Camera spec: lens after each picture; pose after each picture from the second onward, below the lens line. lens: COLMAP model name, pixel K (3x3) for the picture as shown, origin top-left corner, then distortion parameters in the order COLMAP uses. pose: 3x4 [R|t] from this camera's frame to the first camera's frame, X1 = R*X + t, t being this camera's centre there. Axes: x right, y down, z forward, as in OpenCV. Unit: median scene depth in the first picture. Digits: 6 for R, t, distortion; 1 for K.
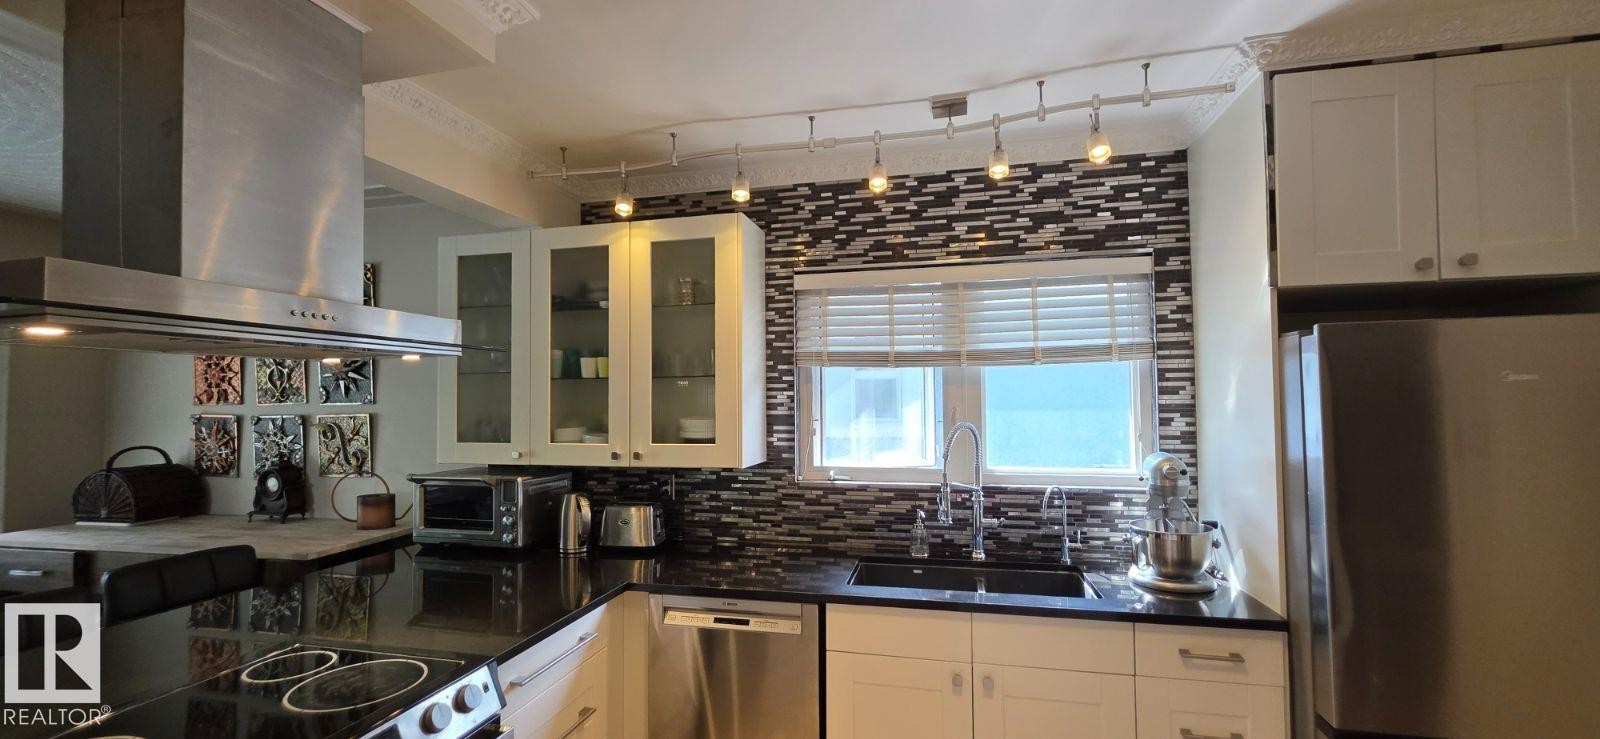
lens RADIAL K [[639.4, 0, 802.9], [0, 639.4, 383.8], [0, 0, 1]] dist [0.003131, -0.000820]
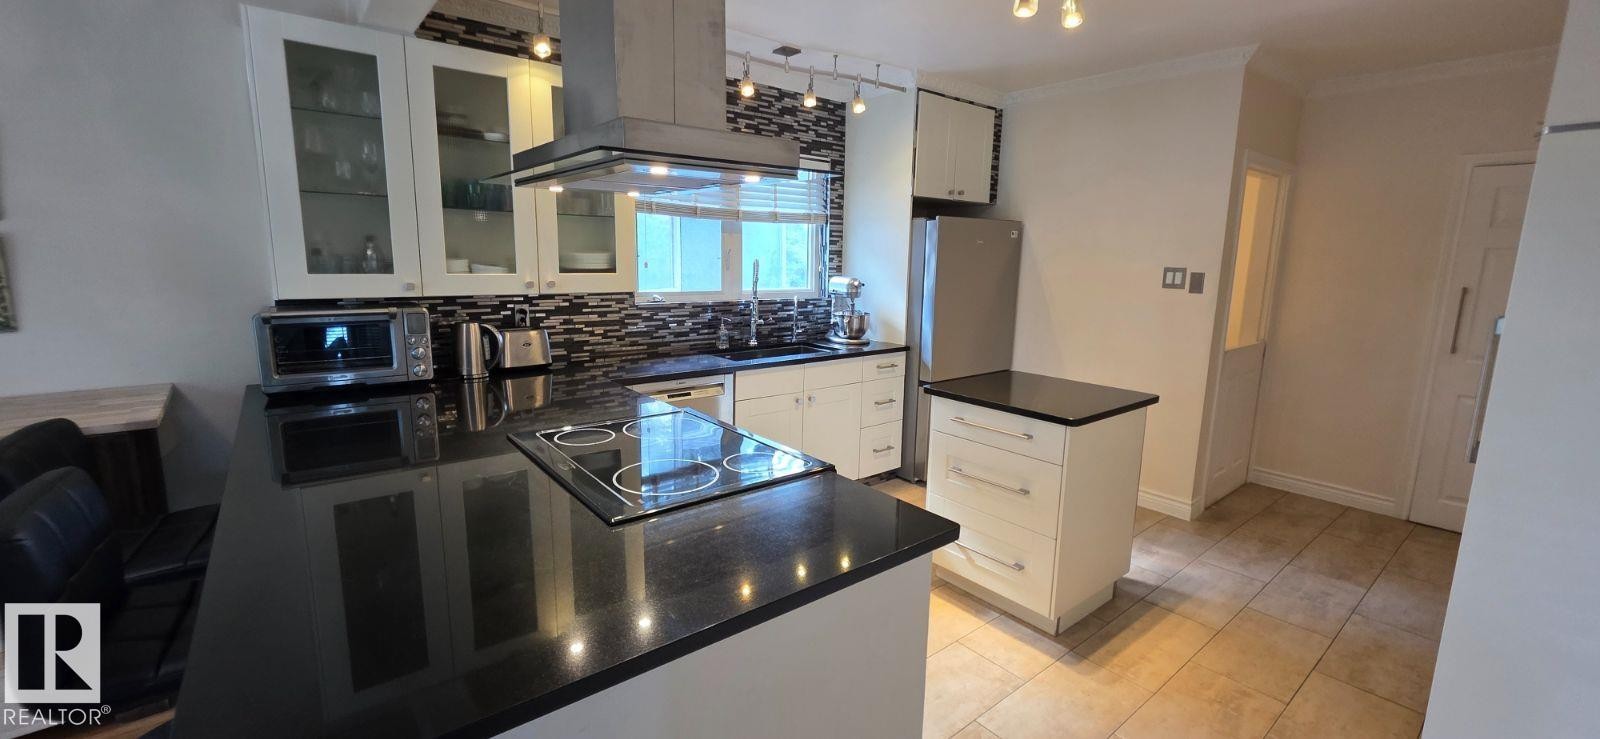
lens RADIAL K [[639.4, 0, 798.3], [0, 639.4, 361.1], [0, 0, 1]] dist [0.003131, -0.000820]
pose [[0.614619, -0.109888, 0.781132, -0.858089], [-0.046976, 0.983393, 0.175304, 0.026336], [-0.787424, -0.144439, 0.599250, -0.046828]]
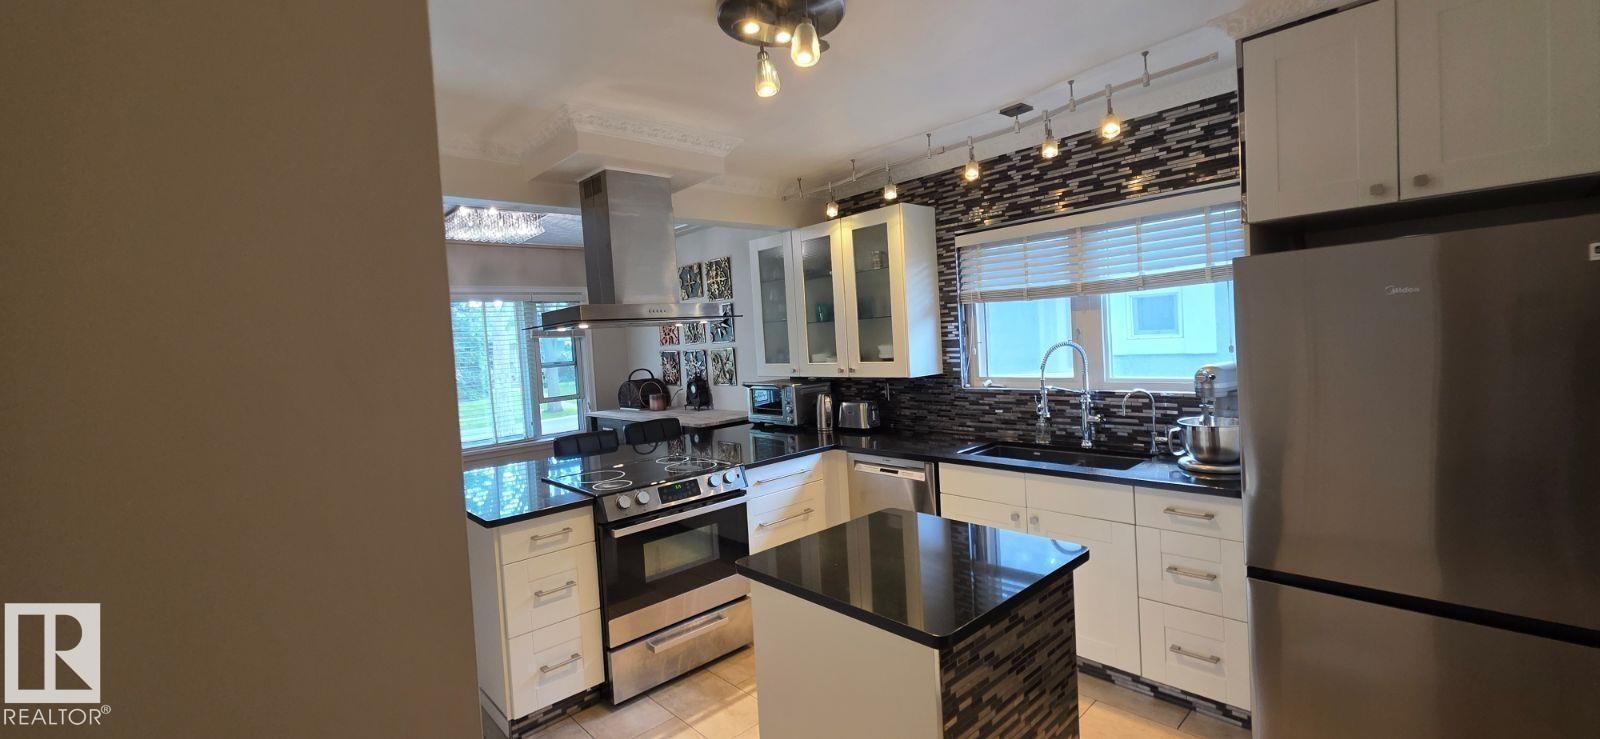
lens RADIAL K [[639.4, 0, 797.8], [0, 639.4, 364.0], [0, 0, 1]] dist [0.003131, -0.000820]
pose [[0.826055, -0.016671, -0.563343, 0.493660], [0.066958, 0.995386, 0.068728, -0.017705], [0.559598, -0.094493, 0.823360, -0.345423]]
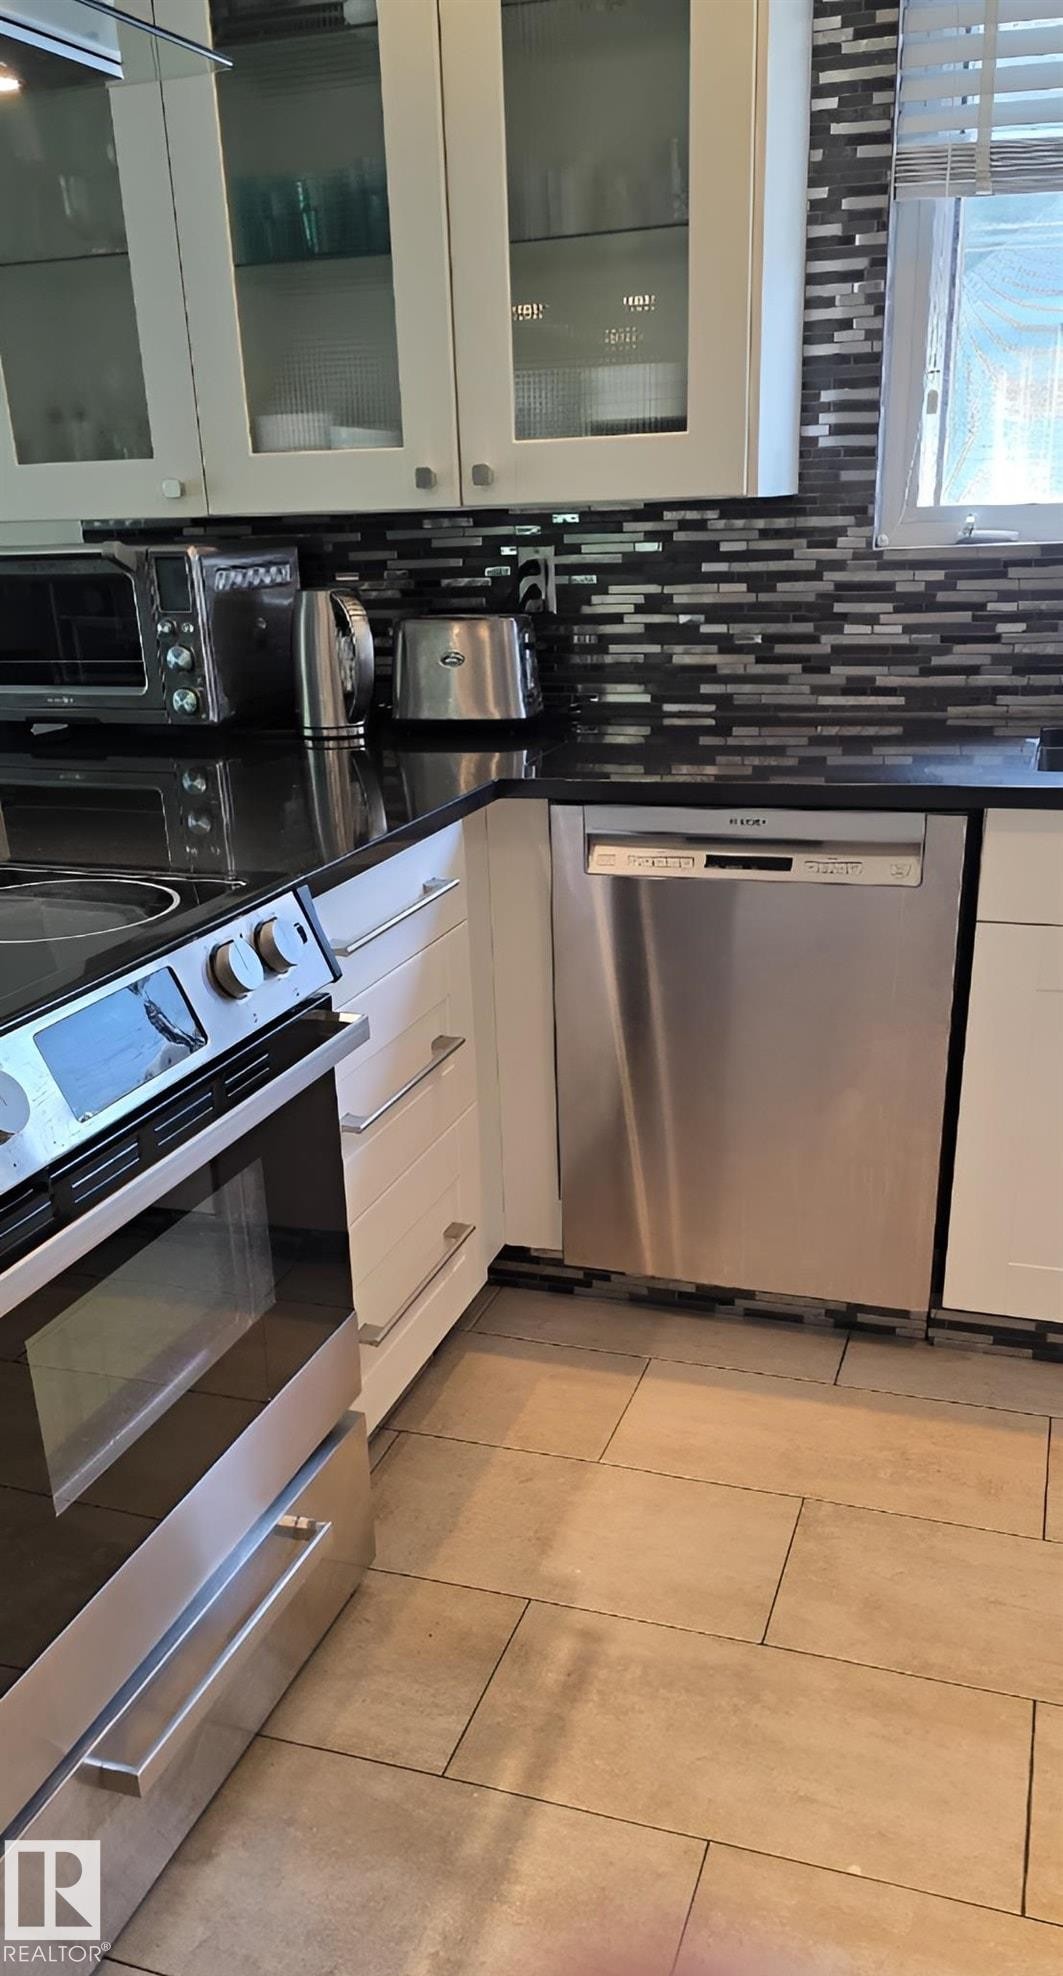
lens RADIAL K [[1538.3, 0, 526.5], [0, 1538.3, 1166.8], [0, 0, 1]] dist [0.042825, -0.037797]
pose [[0.994170, 0.016047, -0.106625, -0.118688], [0.031039, 0.904414, 0.425525, 0.089336], [0.103261, -0.426354, 0.898643, -0.029877]]
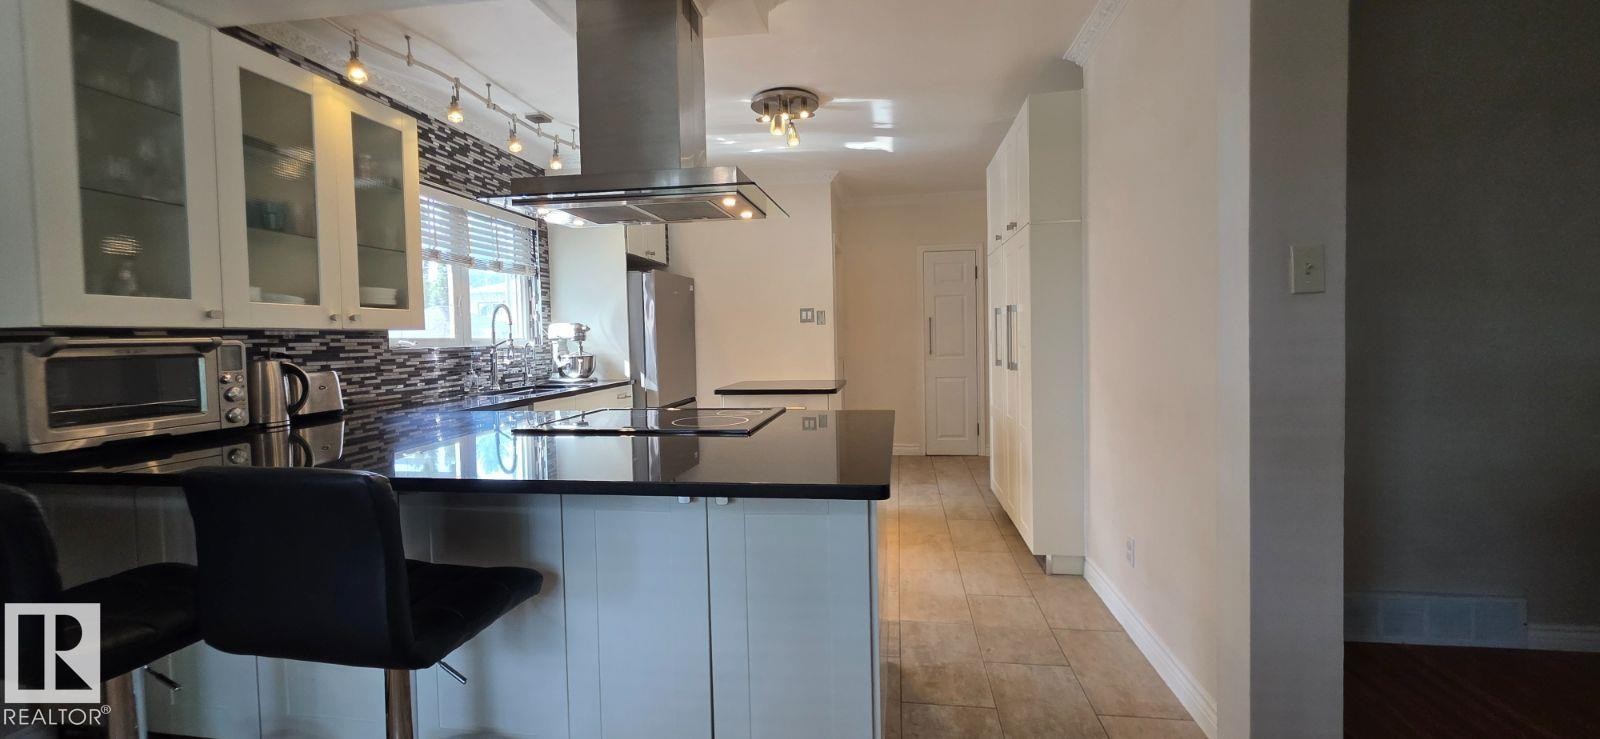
lens RADIAL K [[639.4, 0, 799.2], [0, 639.4, 360.9], [0, 0, 1]] dist [0.003131, -0.000820]
pose [[-0.074530, -0.028115, 0.996822, -1.299173], [-0.006523, 0.999595, 0.027705, 0.143214], [-0.997197, -0.004437, -0.074683, 0.344934]]
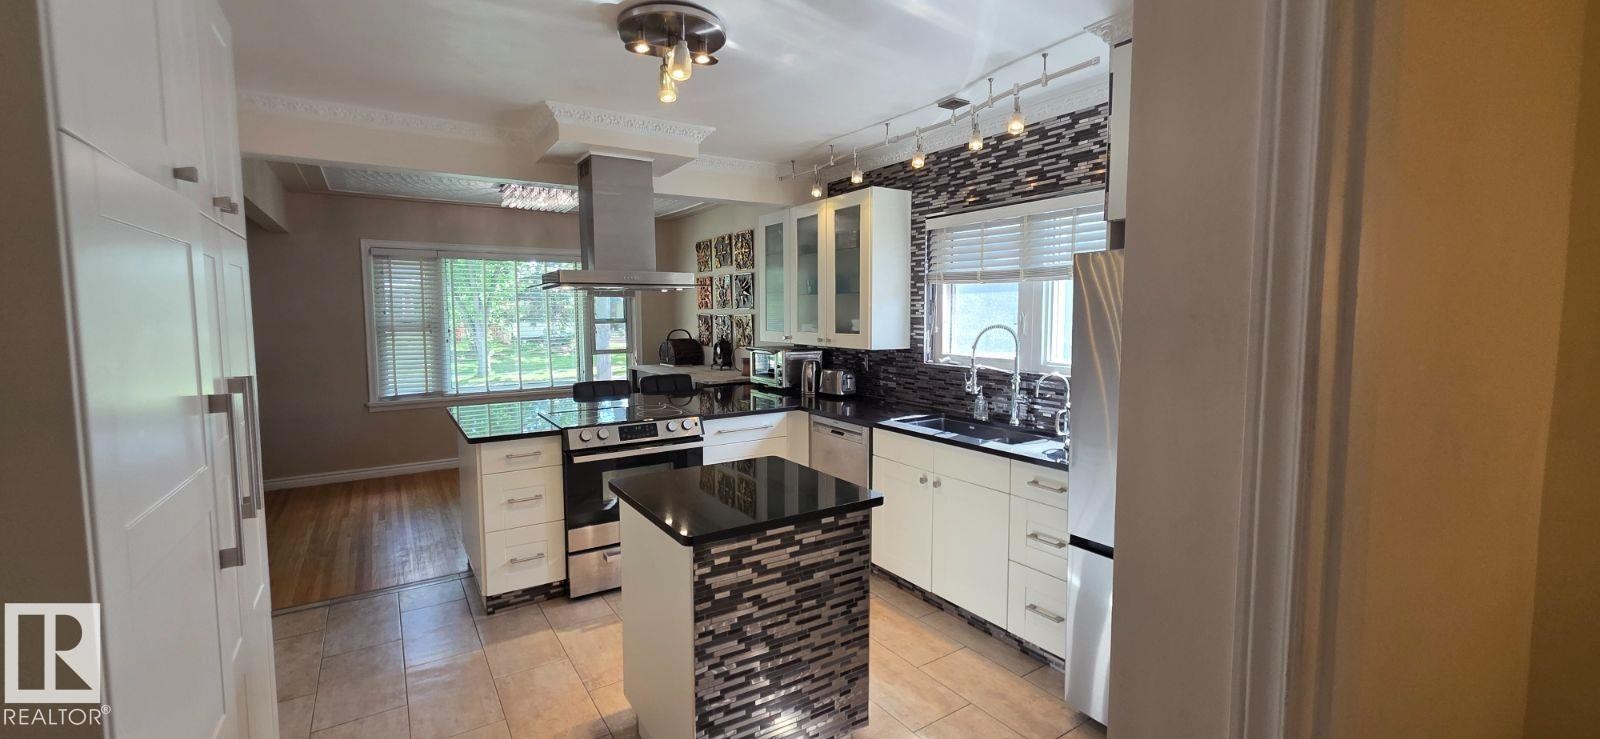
lens RADIAL K [[639.4, 0, 797.8], [0, 639.4, 365.0], [0, 0, 1]] dist [0.003131, -0.000820]
pose [[0.721863, 0.064112, -0.689060, 0.826355], [0.017208, 0.993729, 0.110486, -0.010383], [0.691822, -0.091613, 0.716233, -0.267742]]
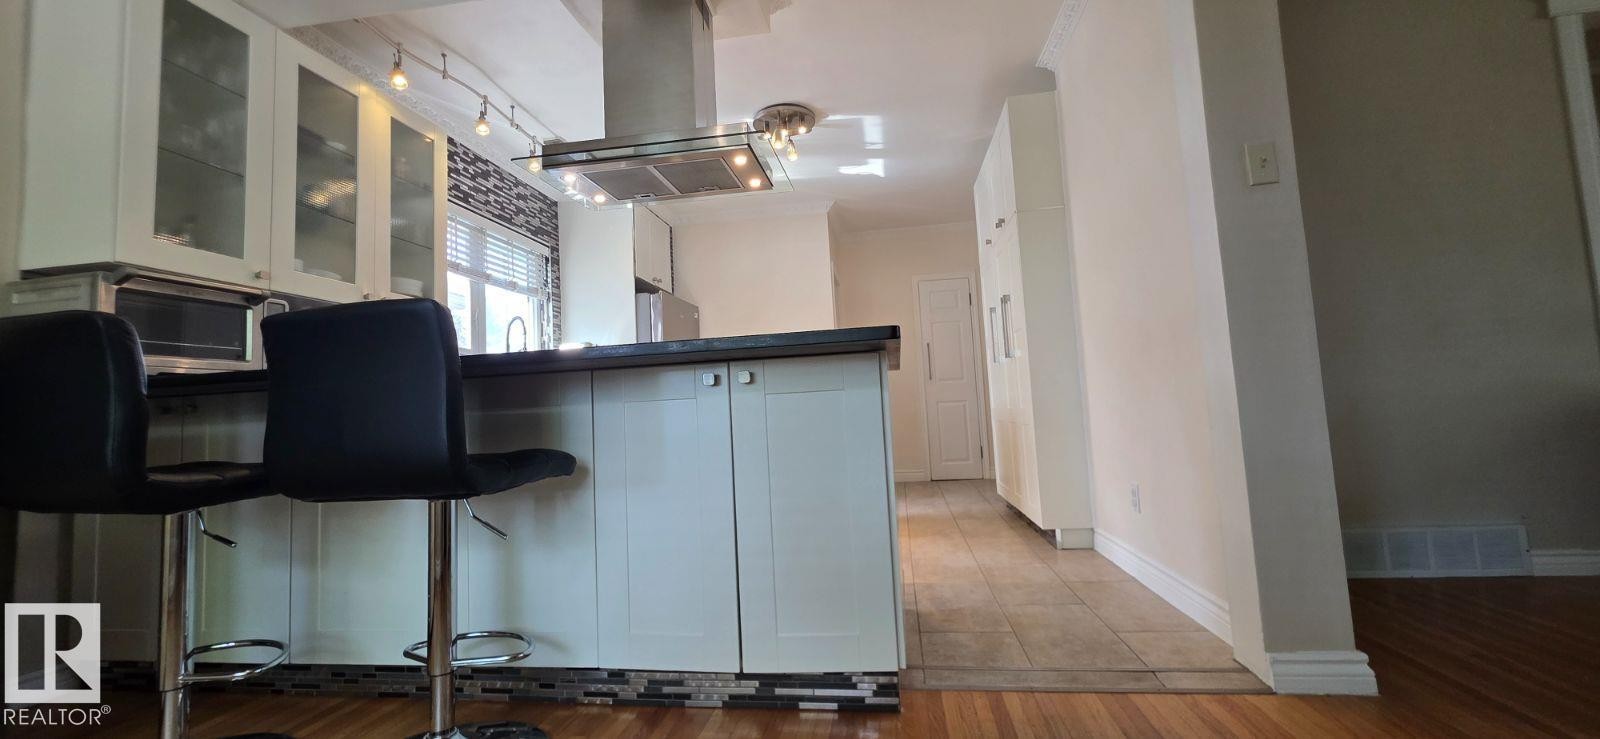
lens RADIAL K [[639.4, 0, 799.5], [0, 639.4, 360.9], [0, 0, 1]] dist [0.003131, -0.000820]
pose [[-0.076809, 0.092986, 0.992700, -1.343203], [0.022845, 0.995544, -0.091485, 0.321236], [-0.996784, 0.015651, -0.078591, 0.365234]]
